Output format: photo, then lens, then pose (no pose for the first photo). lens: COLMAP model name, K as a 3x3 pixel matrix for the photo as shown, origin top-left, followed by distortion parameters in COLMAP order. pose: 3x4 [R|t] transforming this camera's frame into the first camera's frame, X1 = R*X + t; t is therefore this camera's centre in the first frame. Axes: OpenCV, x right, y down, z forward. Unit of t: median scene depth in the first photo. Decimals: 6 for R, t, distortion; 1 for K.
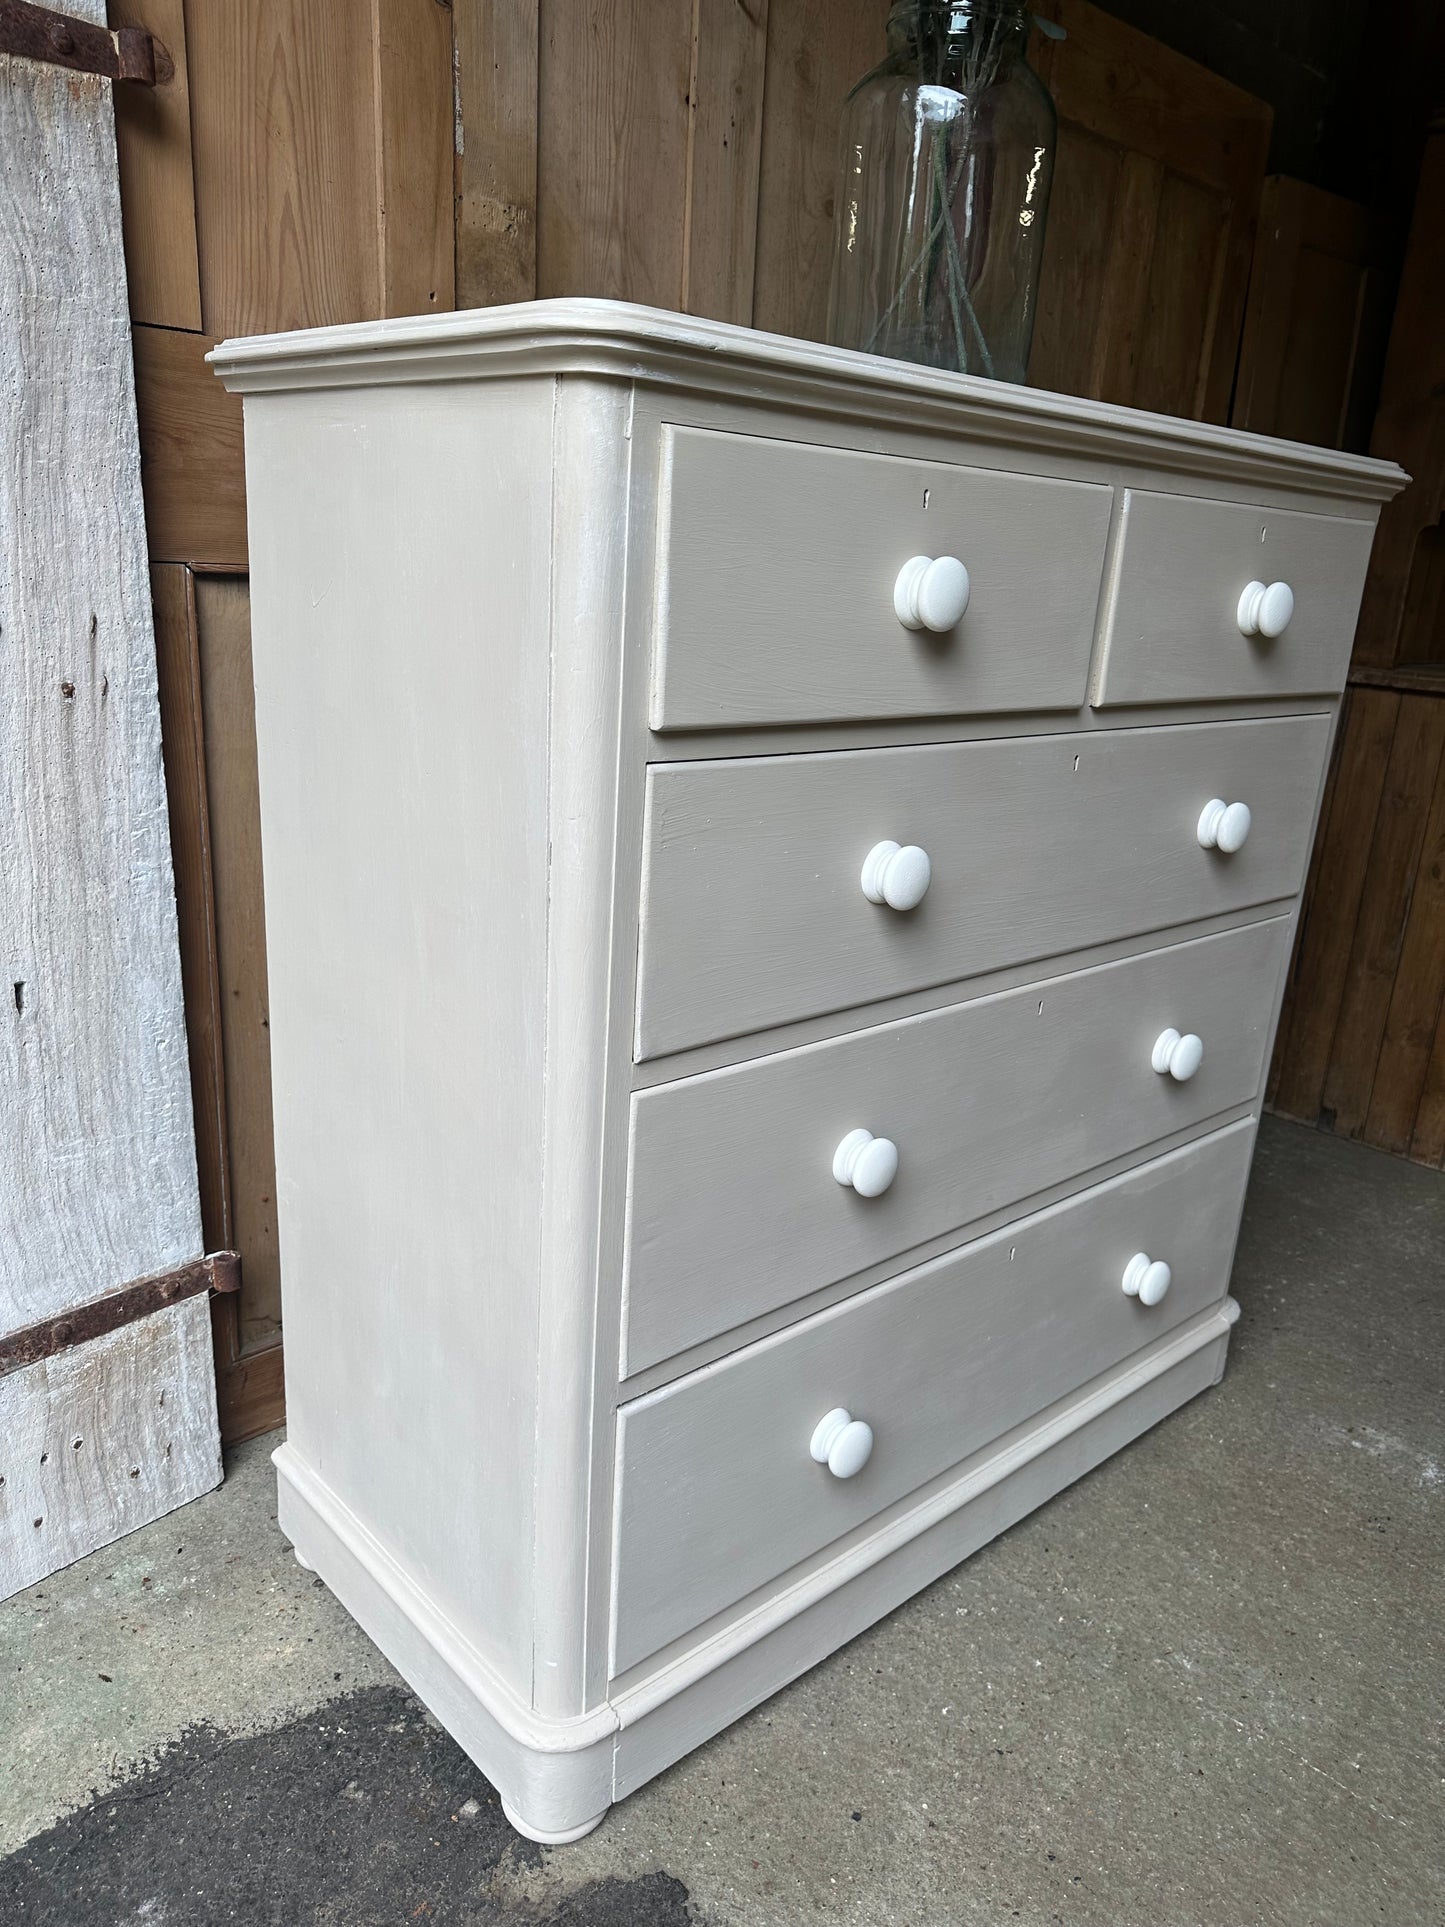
lens RADIAL K [[1365.6, 0, 740.8], [0, 1365.6, 976.0], [0, 0, 1]] dist [0.011654, -0.021721]
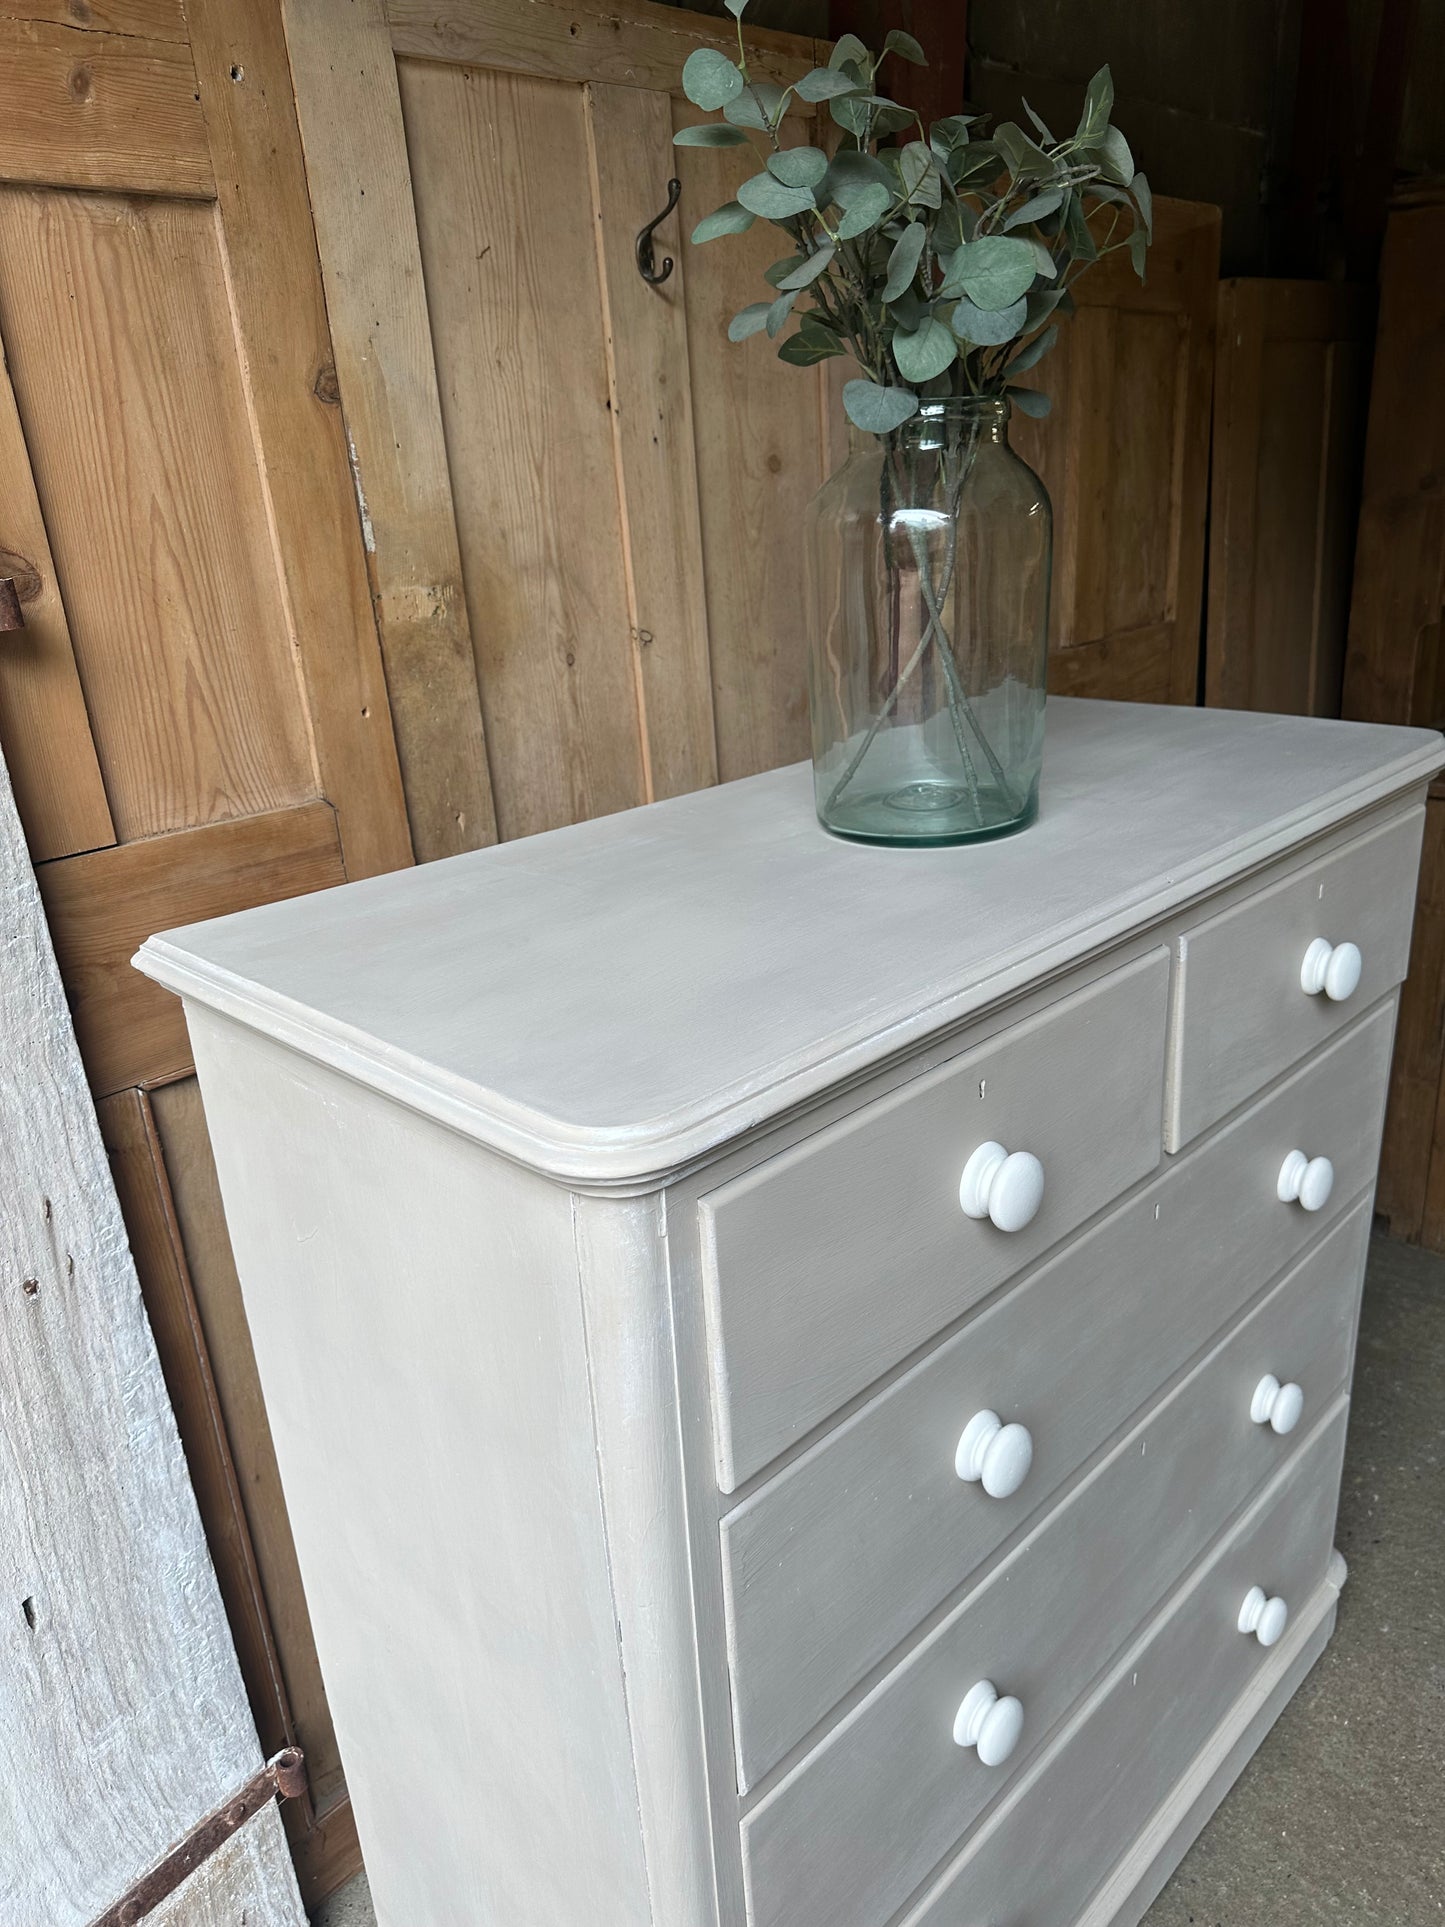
lens RADIAL K [[1367.5, 0, 732.4], [0, 1367.5, 972.3], [0, 0, 1]] dist [0.002553, -0.009102]
pose [[0.991600, -0.129250, 0.004904, -0.012546], [0.128859, 0.990453, 0.048978, -0.344090], [-0.011187, -0.047935, 0.998788, 0.096180]]
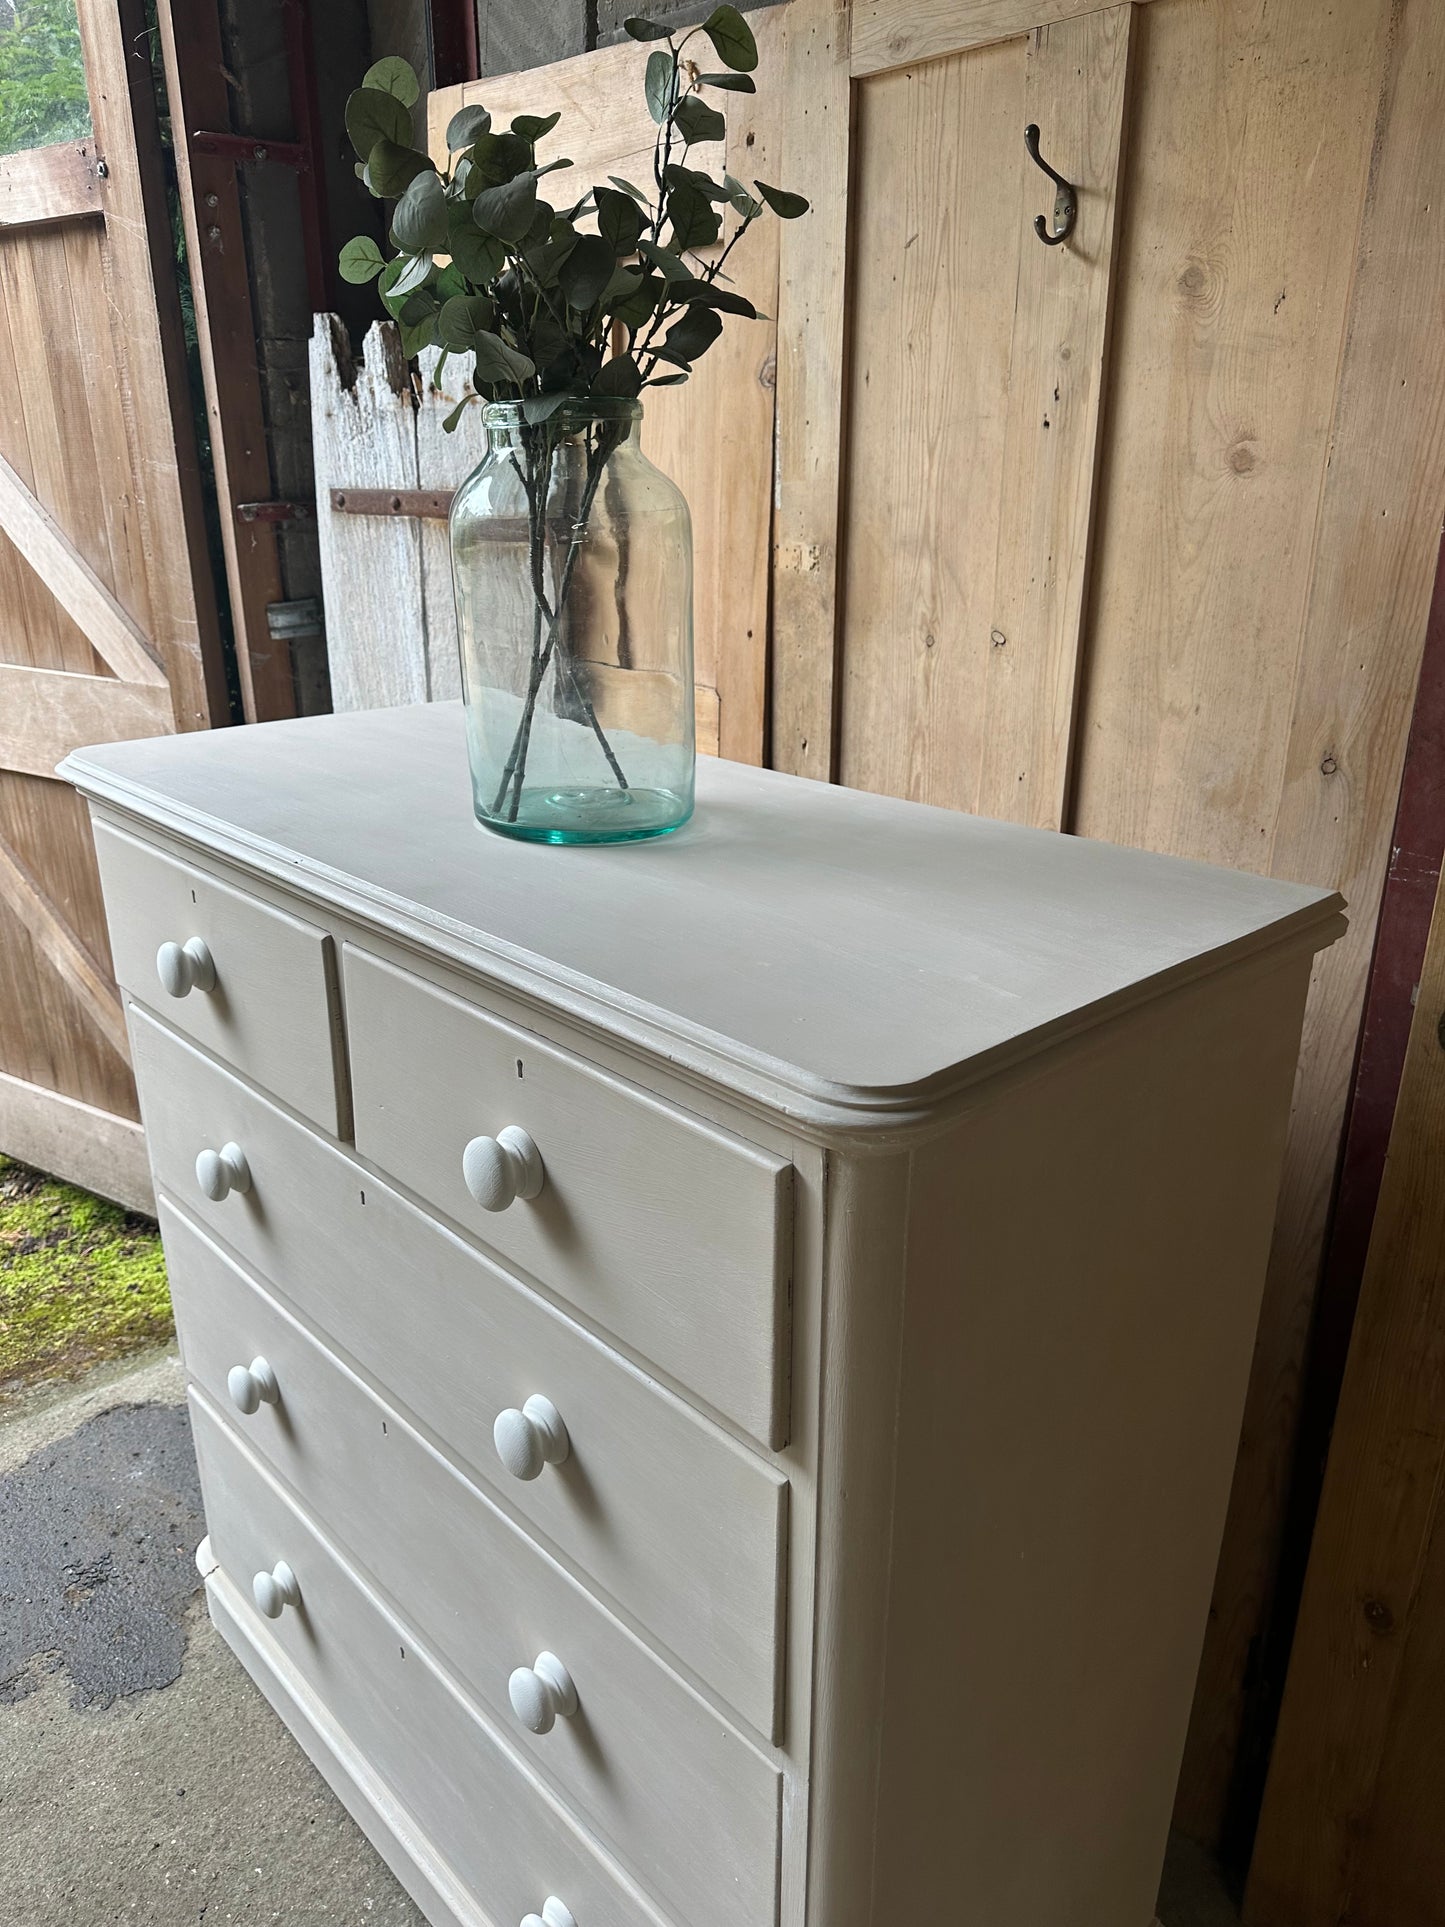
lens RADIAL K [[1382.0, 0, 720.7], [0, 1382.0, 973.3], [0, 0, 1]] dist [0.003465, -0.009277]
pose [[0.003191, 0.292121, -0.956376, 0.969584], [-0.307469, 0.910338, 0.277033, -0.555040], [0.951553, 0.293172, 0.092723, 0.963785]]
